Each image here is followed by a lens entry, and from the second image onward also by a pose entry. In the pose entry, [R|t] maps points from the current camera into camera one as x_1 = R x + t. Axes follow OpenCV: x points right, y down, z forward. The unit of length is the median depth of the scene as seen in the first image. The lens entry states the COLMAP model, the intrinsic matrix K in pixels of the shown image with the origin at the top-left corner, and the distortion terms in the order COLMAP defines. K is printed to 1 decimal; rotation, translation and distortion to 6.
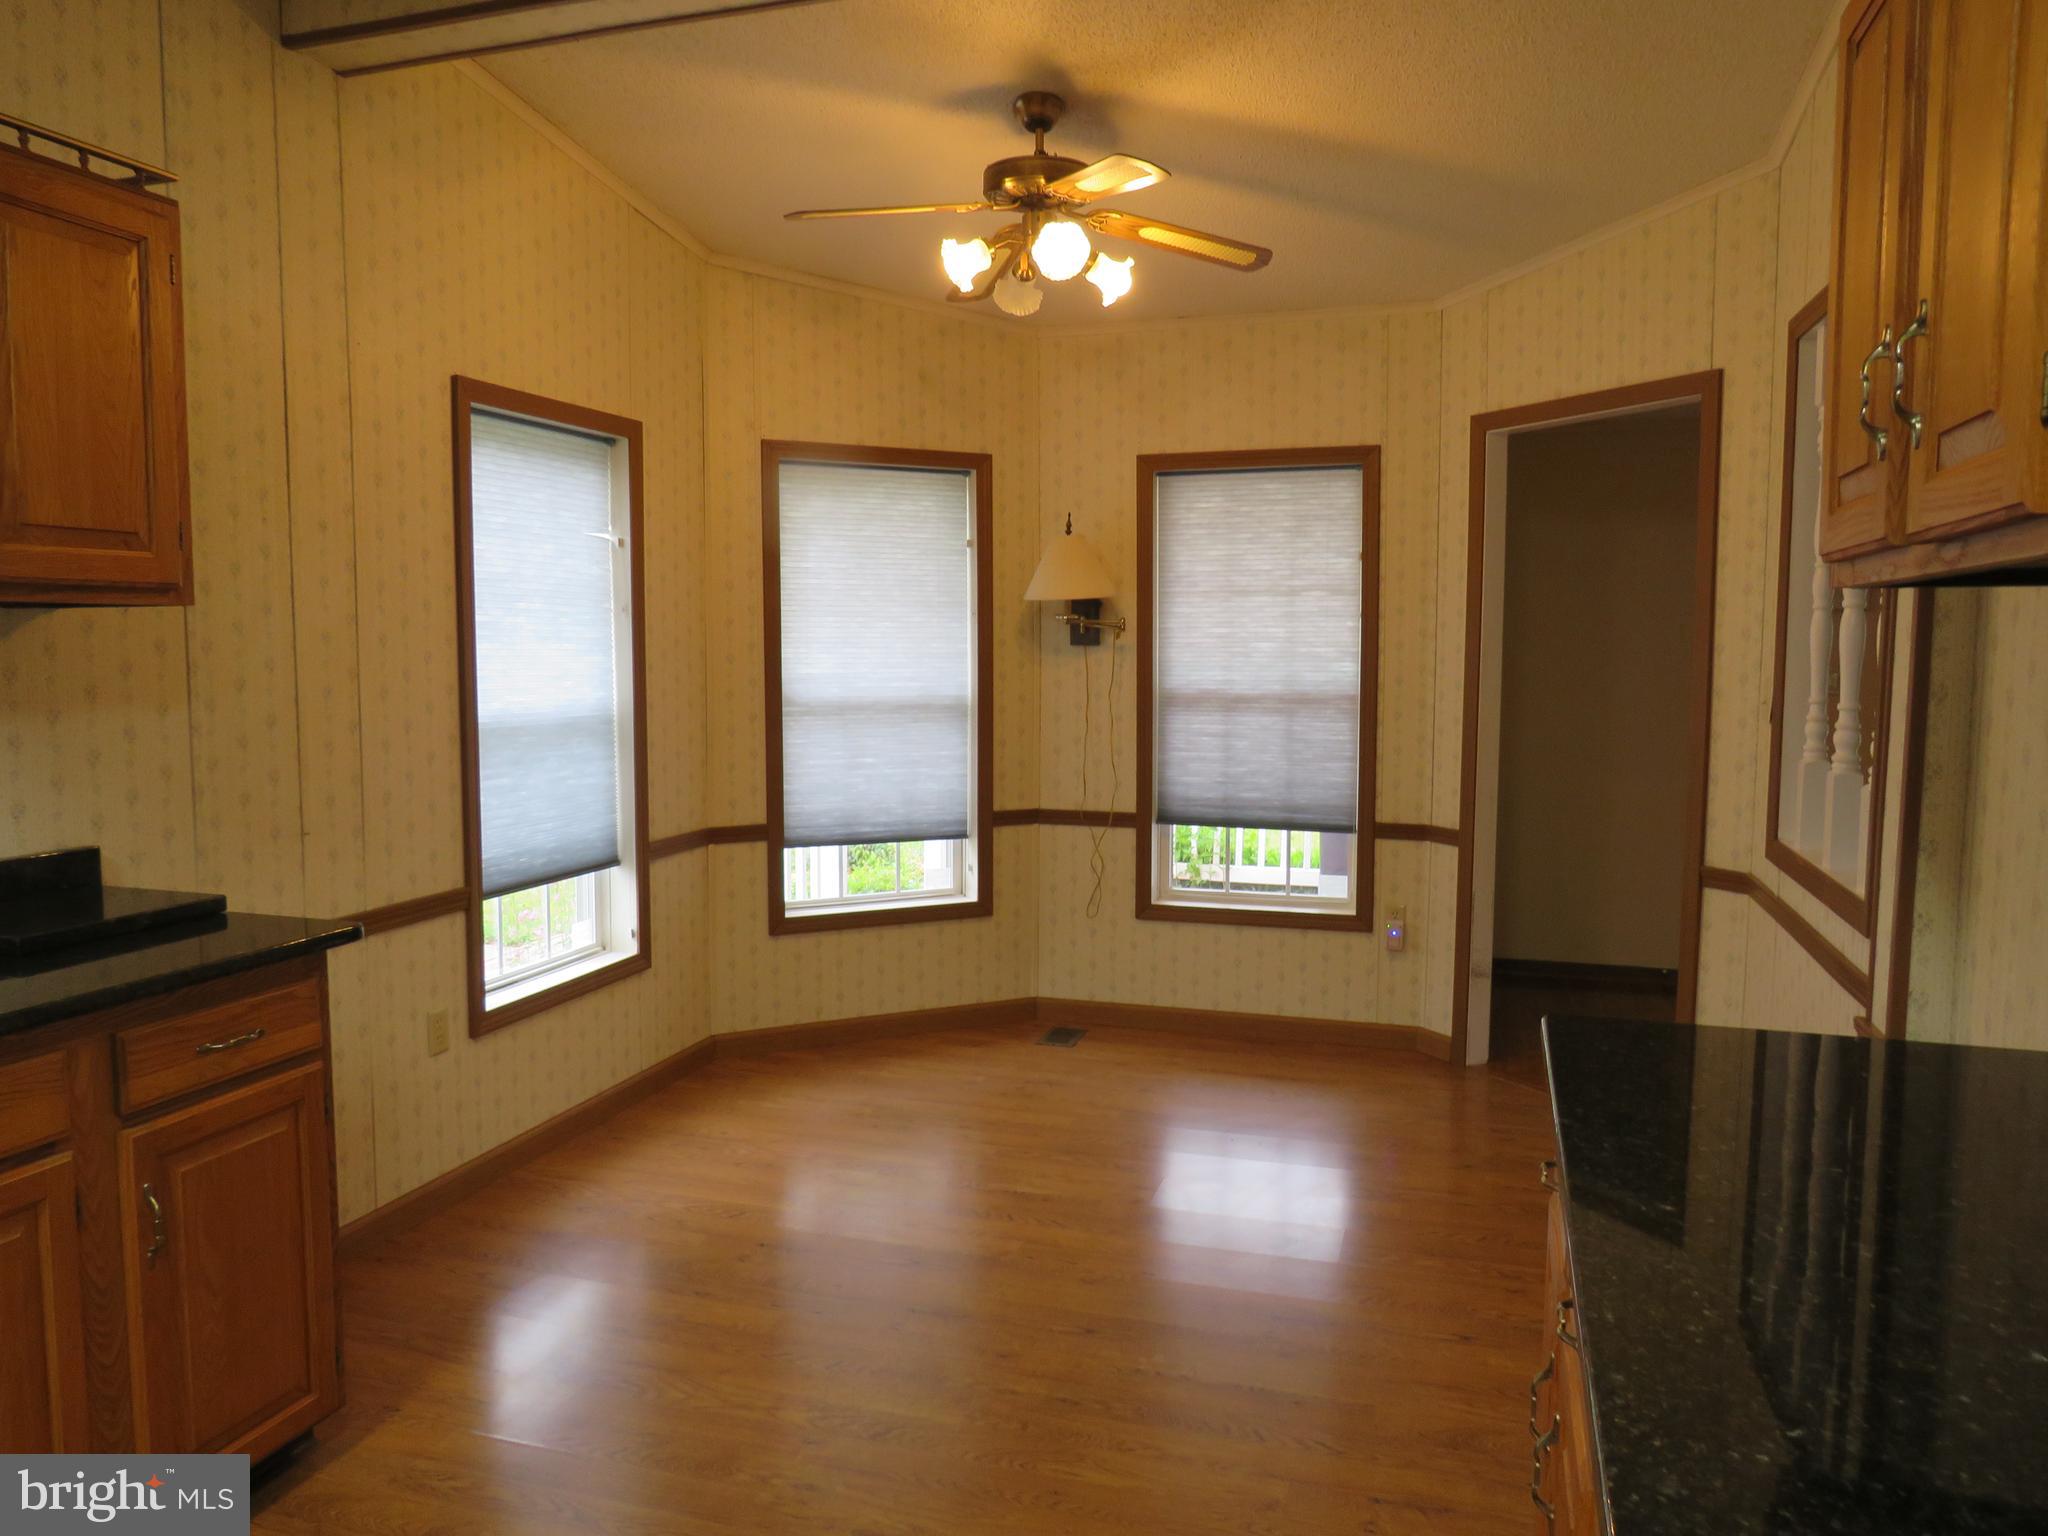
lens RADIAL K [[1454.5, 0, 1008.7], [0, 1454.5, 768.3], [0, 0, 1]] dist [-0.034421, 0.027248]
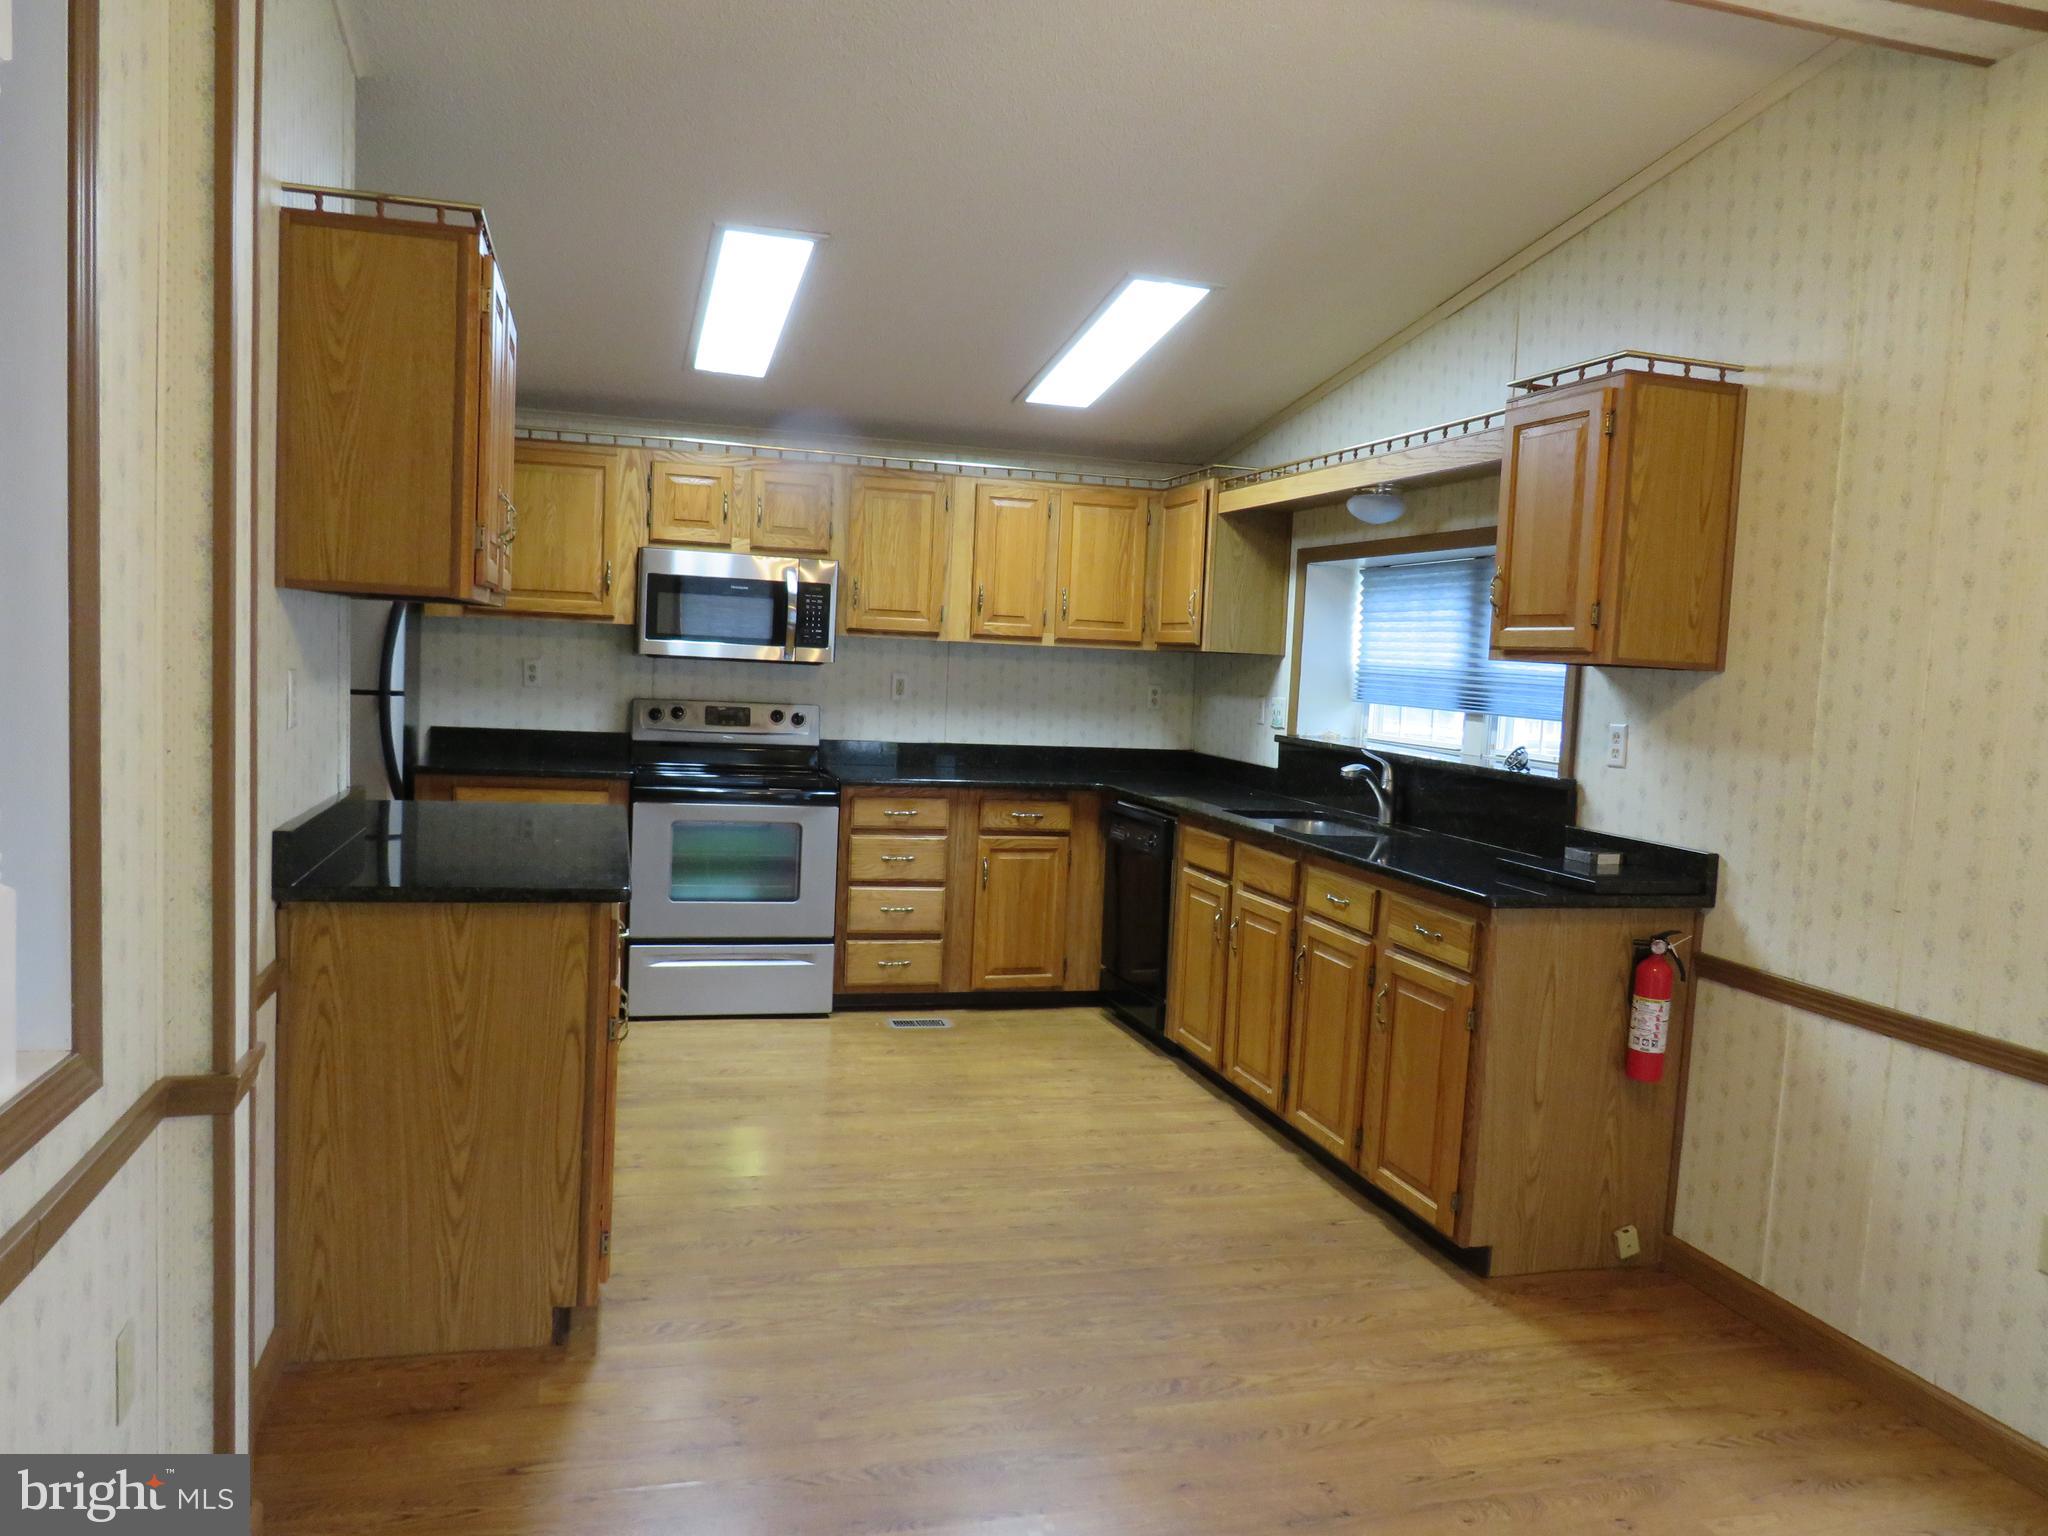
lens RADIAL K [[1454.5, 0, 1008.7], [0, 1454.5, 768.3], [0, 0, 1]] dist [-0.034421, 0.027248]
pose [[-0.832422, 0.001170, -0.554141, 0.321231], [-0.099925, 0.983288, 0.152181, -0.081603], [0.545059, 0.182051, -0.818394, 0.892605]]
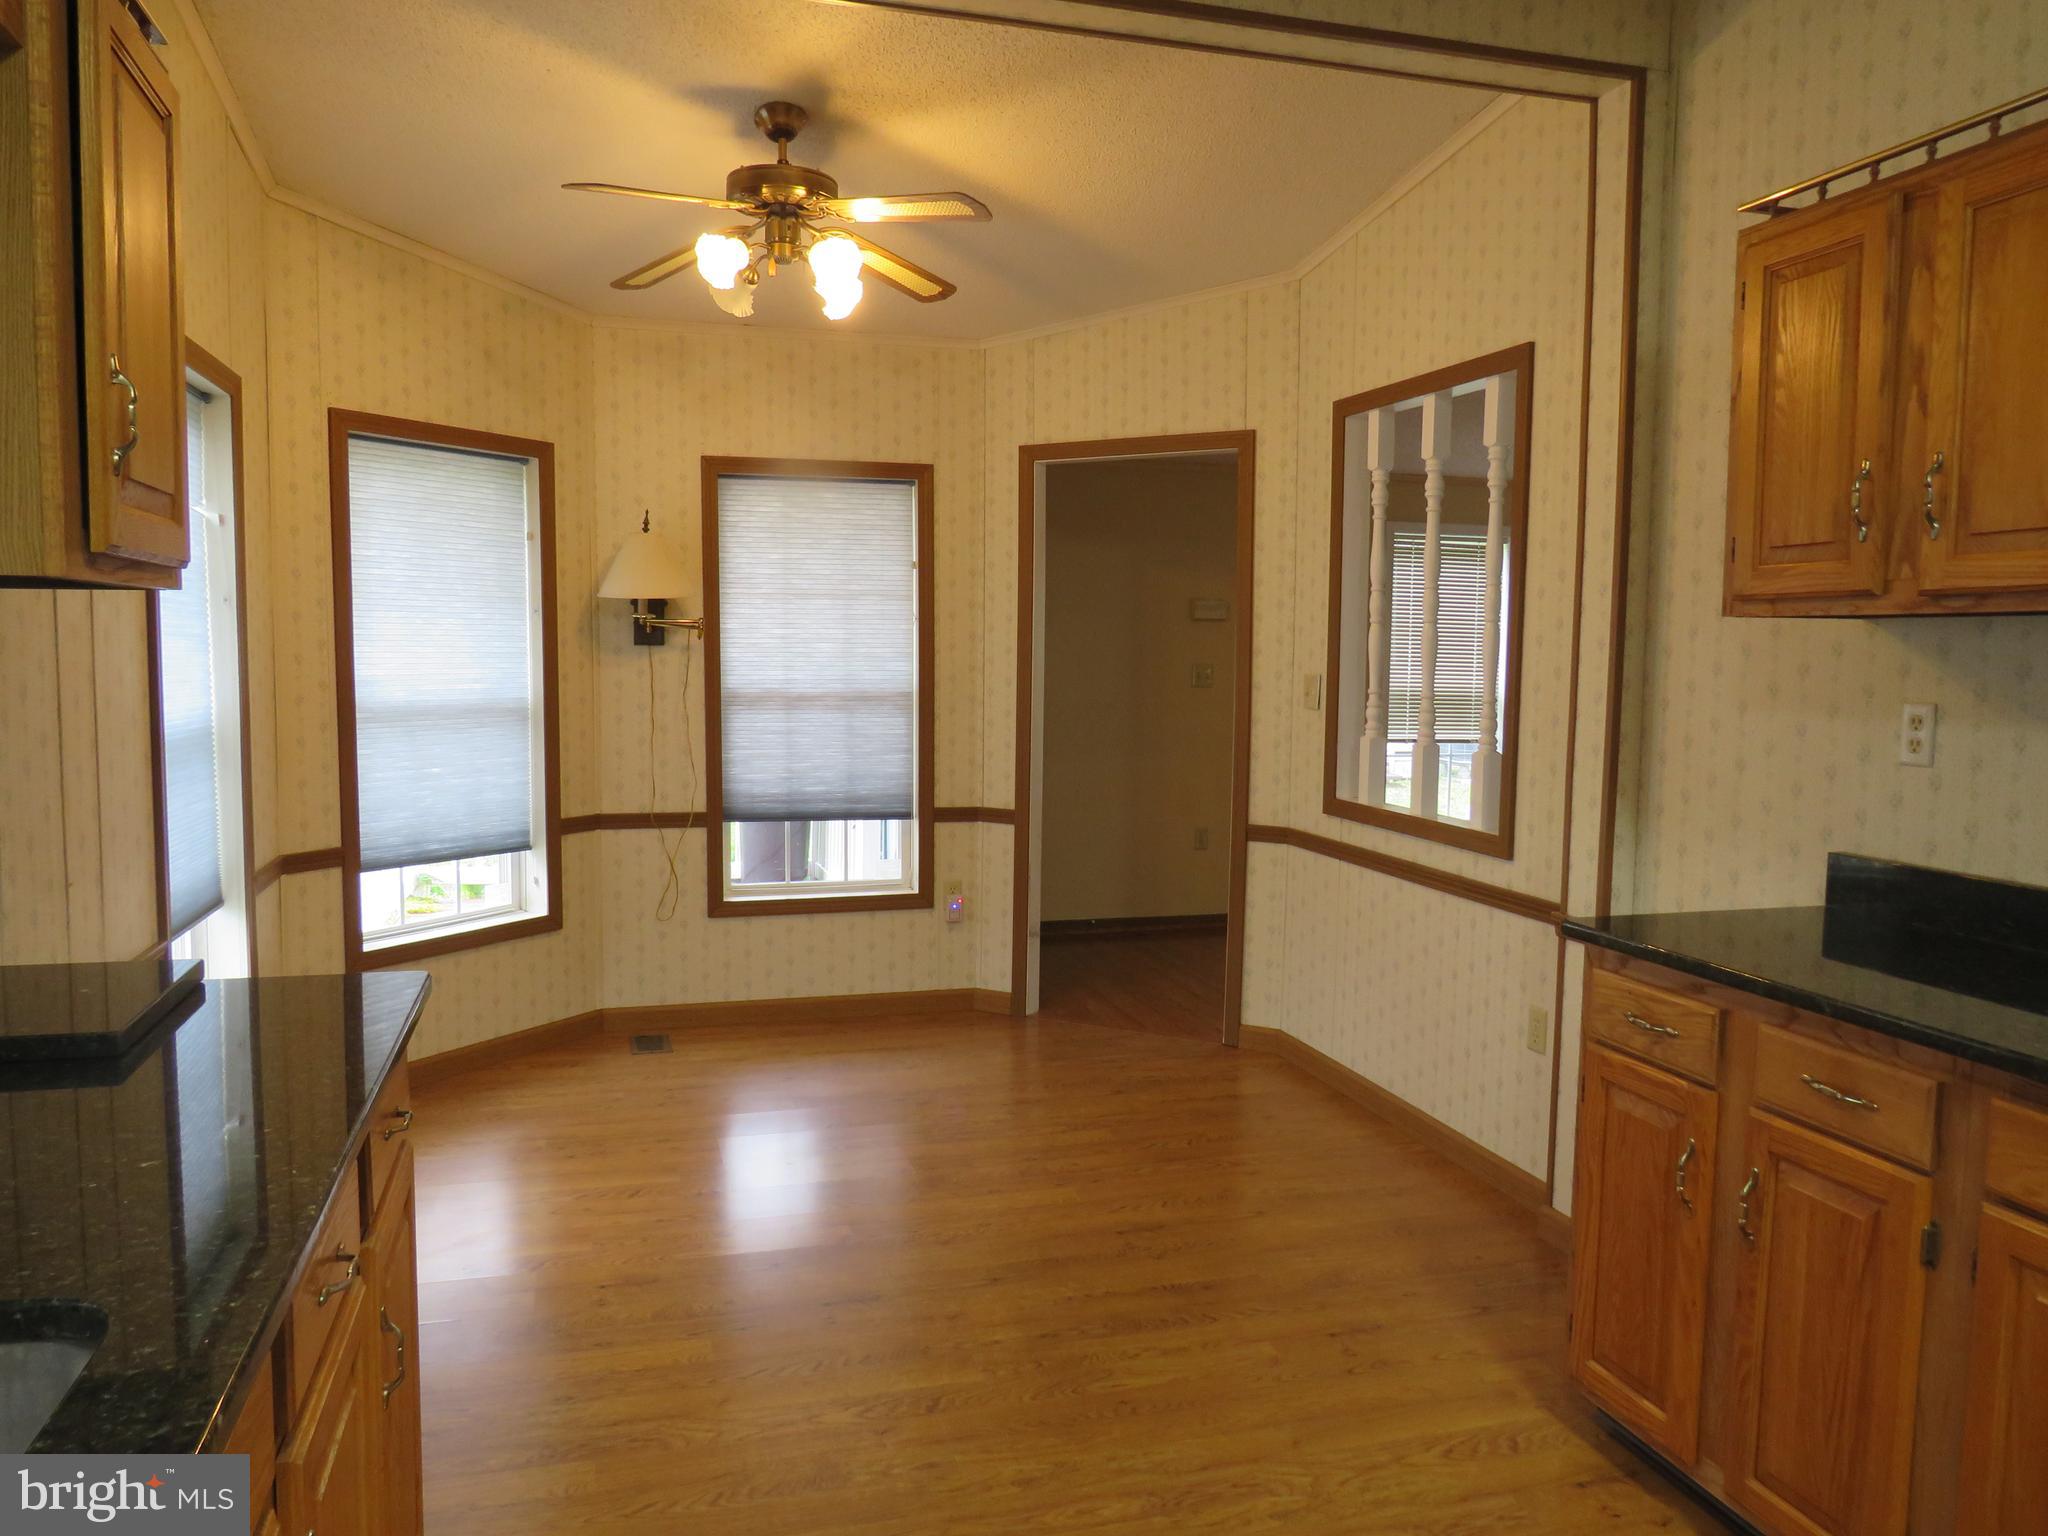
lens RADIAL K [[1454.5, 0, 1008.7], [0, 1454.5, 768.3], [0, 0, 1]] dist [-0.034421, 0.027248]
pose [[0.830859, -0.040126, 0.555035, -0.306702], [0.039278, 0.999138, 0.013436, -0.005065], [-0.555095, 0.010637, 0.831719, 0.050876]]
